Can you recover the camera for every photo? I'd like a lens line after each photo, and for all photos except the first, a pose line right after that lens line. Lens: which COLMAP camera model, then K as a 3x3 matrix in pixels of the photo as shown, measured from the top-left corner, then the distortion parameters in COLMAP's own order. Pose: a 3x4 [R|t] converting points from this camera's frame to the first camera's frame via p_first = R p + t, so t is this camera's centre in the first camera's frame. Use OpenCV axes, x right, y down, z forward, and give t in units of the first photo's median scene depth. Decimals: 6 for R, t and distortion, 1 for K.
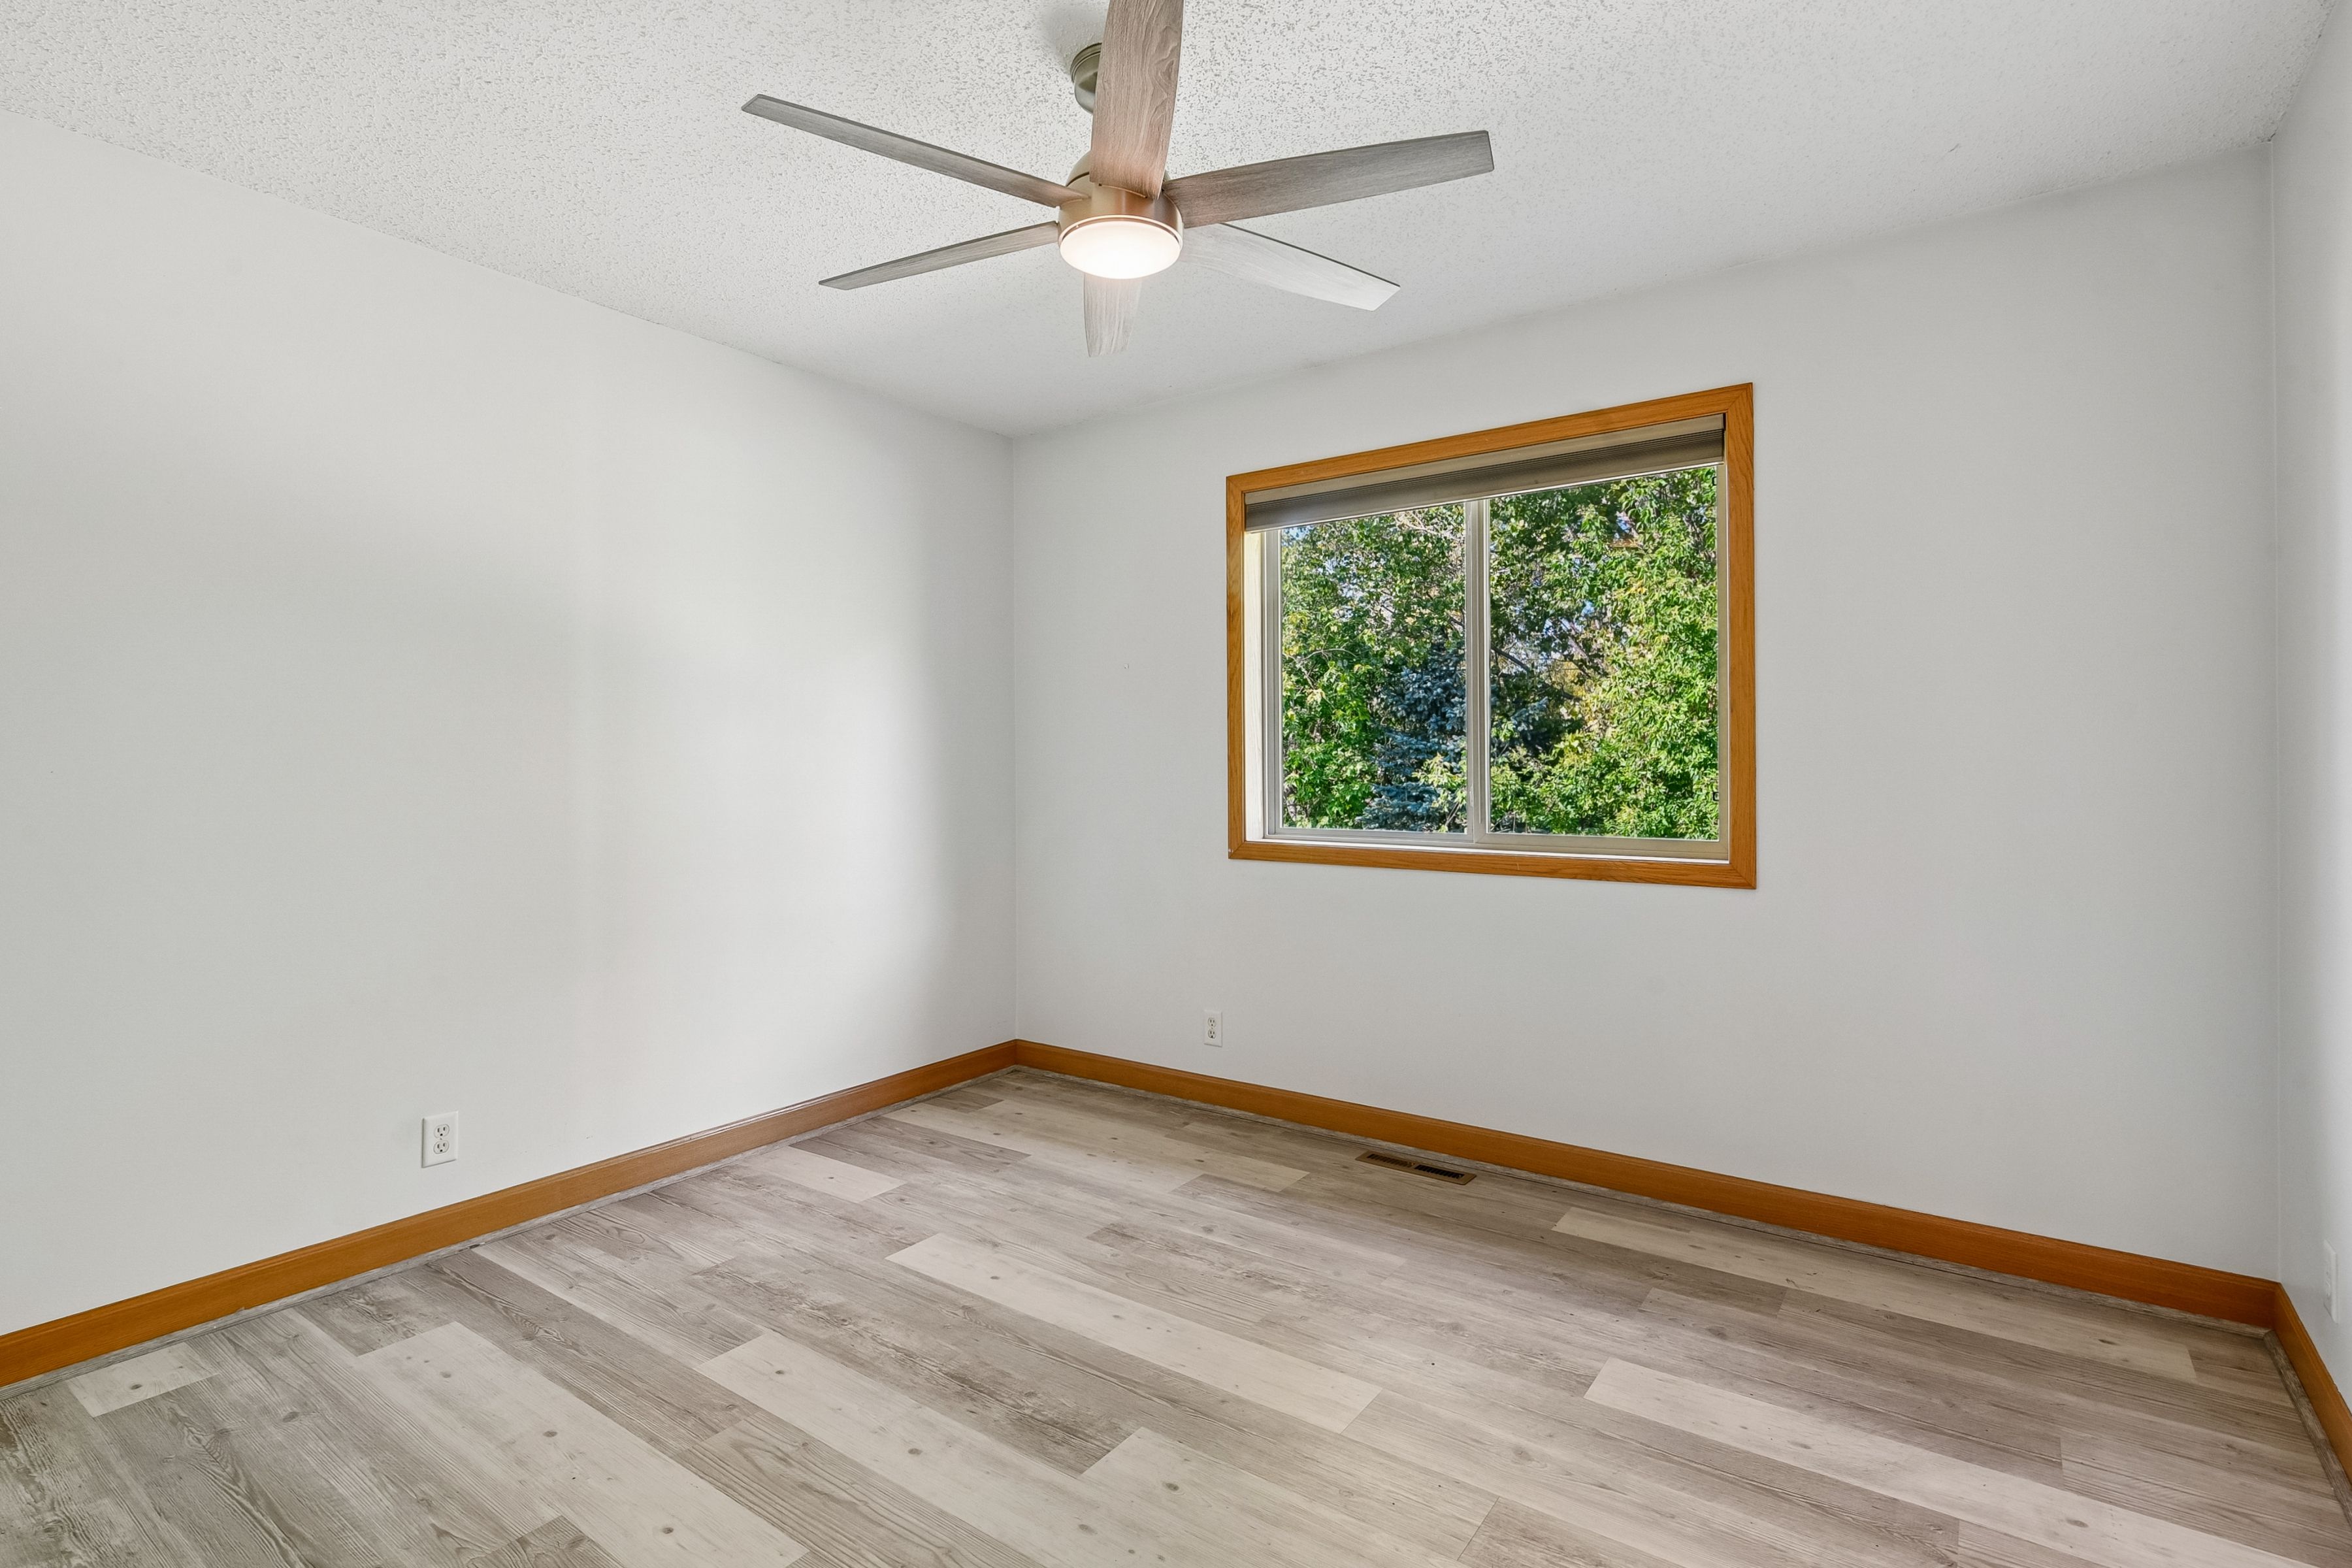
lens RADIAL K [[1099.7, 0, 1176.8], [0, 1099.7, 752.8], [0, 0, 1]] dist [-0.011565, -0.001236]
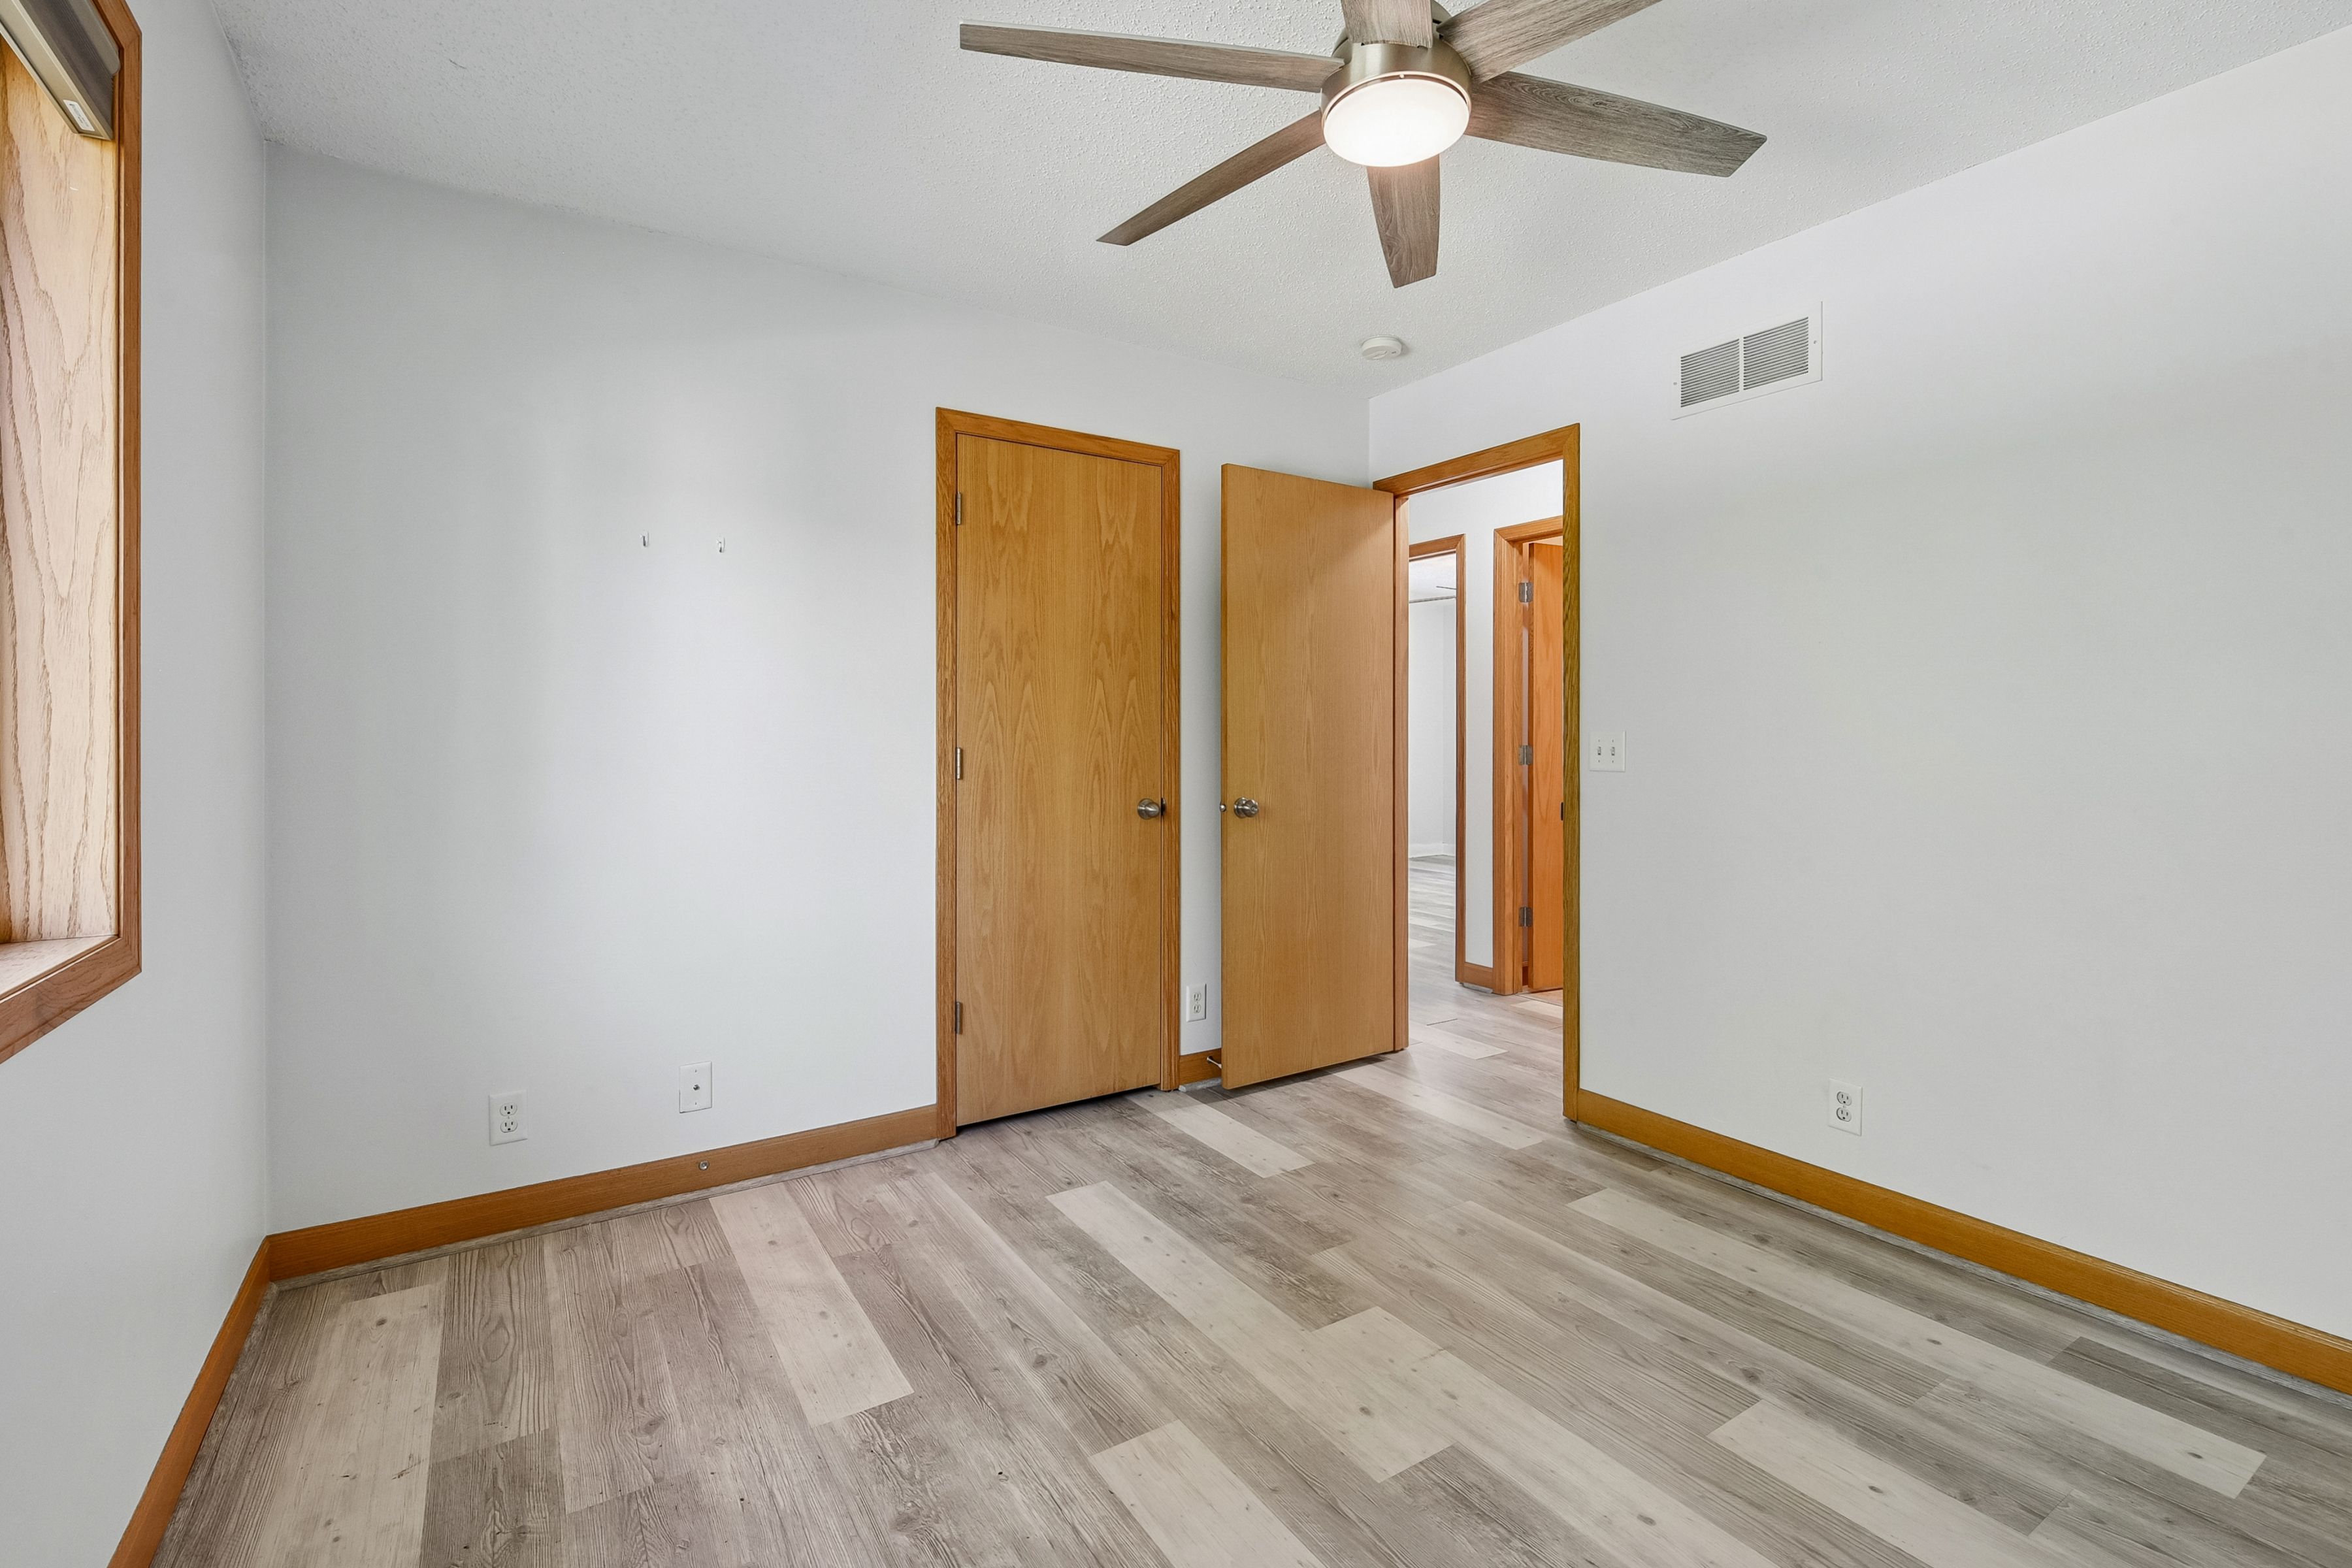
lens RADIAL K [[1071.8, 0, 1174.2], [0, 1071.8, 739.8], [0, 0, 1]] dist [-0.007059, -0.004560]
pose [[-0.931205, 0.004978, 0.364462, -0.196394], [0.003444, 0.999982, -0.004858, 0.021345], [-0.364480, -0.003269, -0.931206, 1.881680]]
